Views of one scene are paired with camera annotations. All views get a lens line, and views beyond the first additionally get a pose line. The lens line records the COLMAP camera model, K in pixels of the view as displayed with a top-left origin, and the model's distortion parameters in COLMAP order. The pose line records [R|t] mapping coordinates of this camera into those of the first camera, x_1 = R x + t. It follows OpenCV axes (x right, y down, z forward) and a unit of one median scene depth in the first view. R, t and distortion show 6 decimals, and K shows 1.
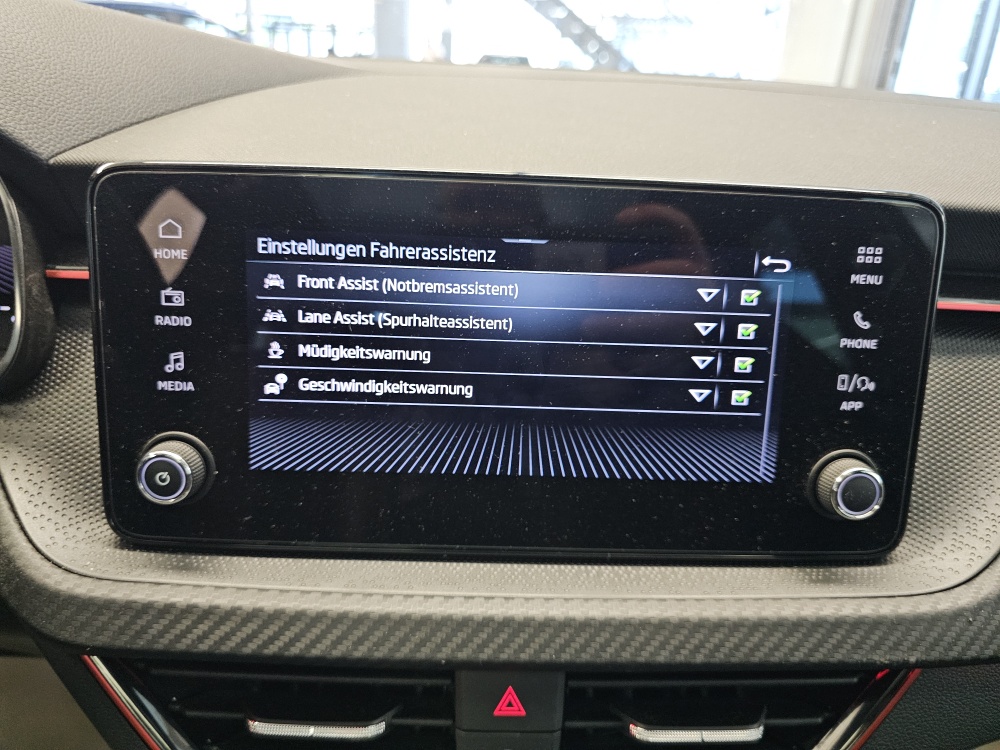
lens RADIAL K [[698.7, 0, 497.7], [0, 698.7, 380.8], [0, 0, 1]] dist [-0.008834, -0.021777]
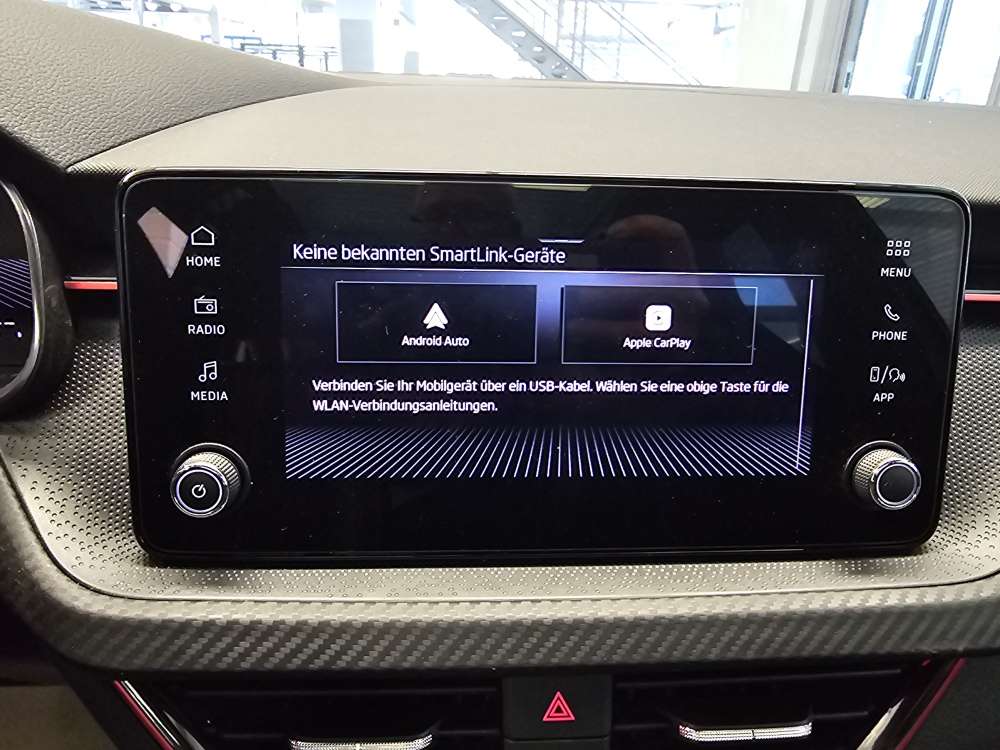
lens RADIAL K [[684.8, 0, 494.0], [0, 684.8, 369.6], [0, 0, 1]] dist [-0.000199, -0.001827]
pose [[0.998938, -0.026576, 0.037649, -0.098109], [0.027688, 0.999186, -0.029322, 0.009983], [-0.036839, 0.030333, 0.998861, 0.023529]]
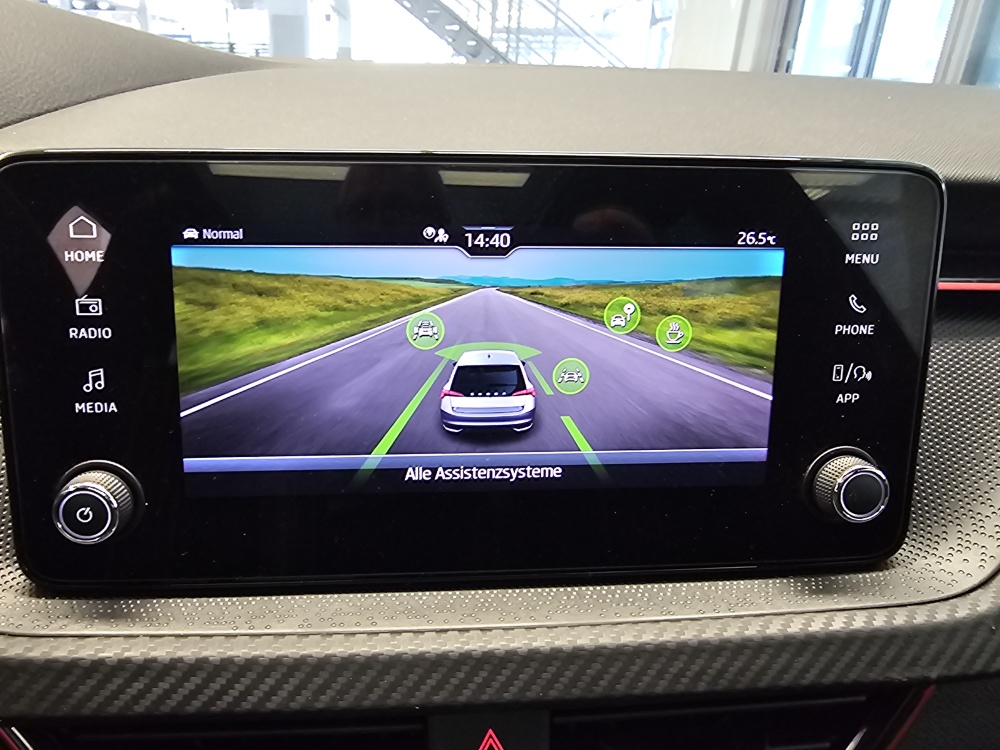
lens RADIAL K [[683.1, 0, 433.7], [0, 683.1, 381.4], [0, 0, 1]] dist [0.001724, -0.004562]
pose [[0.998426, -0.040784, 0.038509, -0.070465], [0.041130, 0.999120, -0.008228, -0.000784], [-0.038139, 0.009798, 0.999224, 0.127103]]
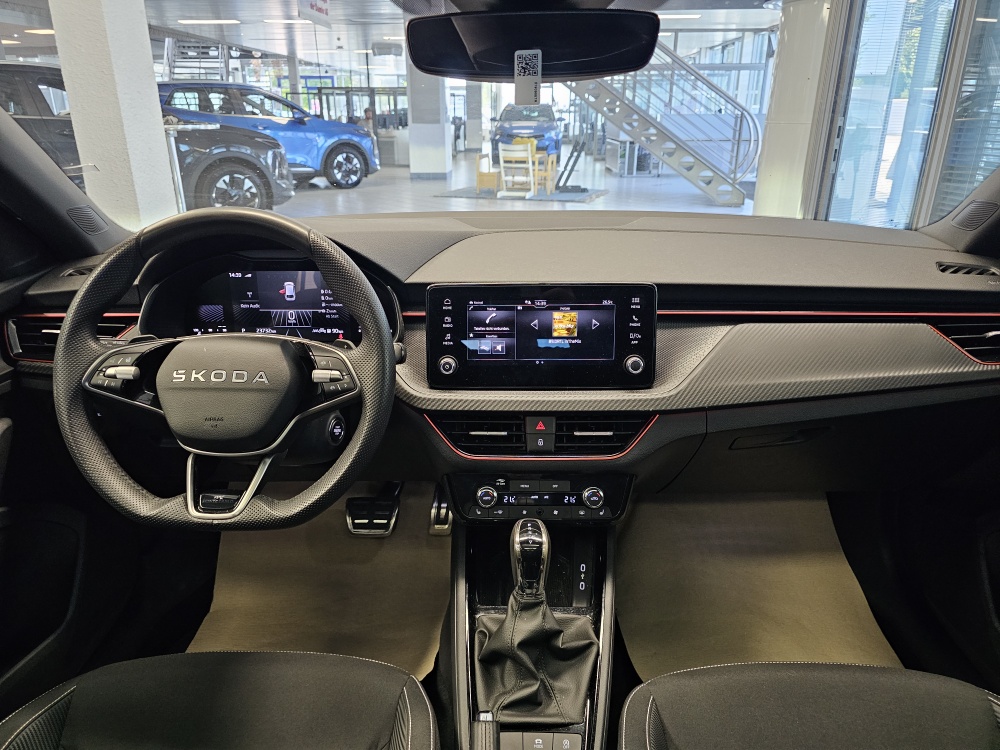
lens RADIAL K [[678.0, 0, 492.5], [0, 678.0, 375.4], [0, 0, 1]] dist [0.066198, -0.082094]
pose [[0.997957, -0.033642, -0.054313, -0.033334], [0.030748, 0.998107, -0.053265, 0.380962], [0.056002, 0.051486, 0.997102, -2.594289]]
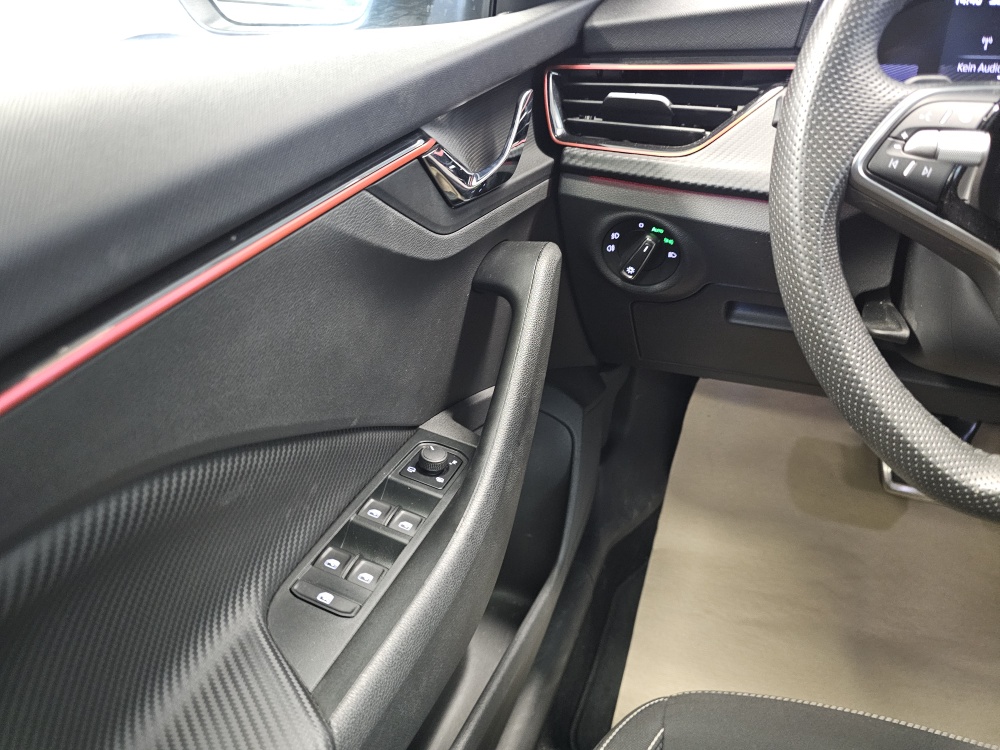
lens RADIAL K [[685.8, 0, 499.8], [0, 685.8, 373.6], [0, 0, 1]] dist [0.031040, -0.036230]
pose [[0.919198, 0.127942, -0.372433, -2.118397], [-0.091046, 0.989173, 0.115101, 0.503802], [0.383127, -0.071892, 0.920894, -1.139393]]
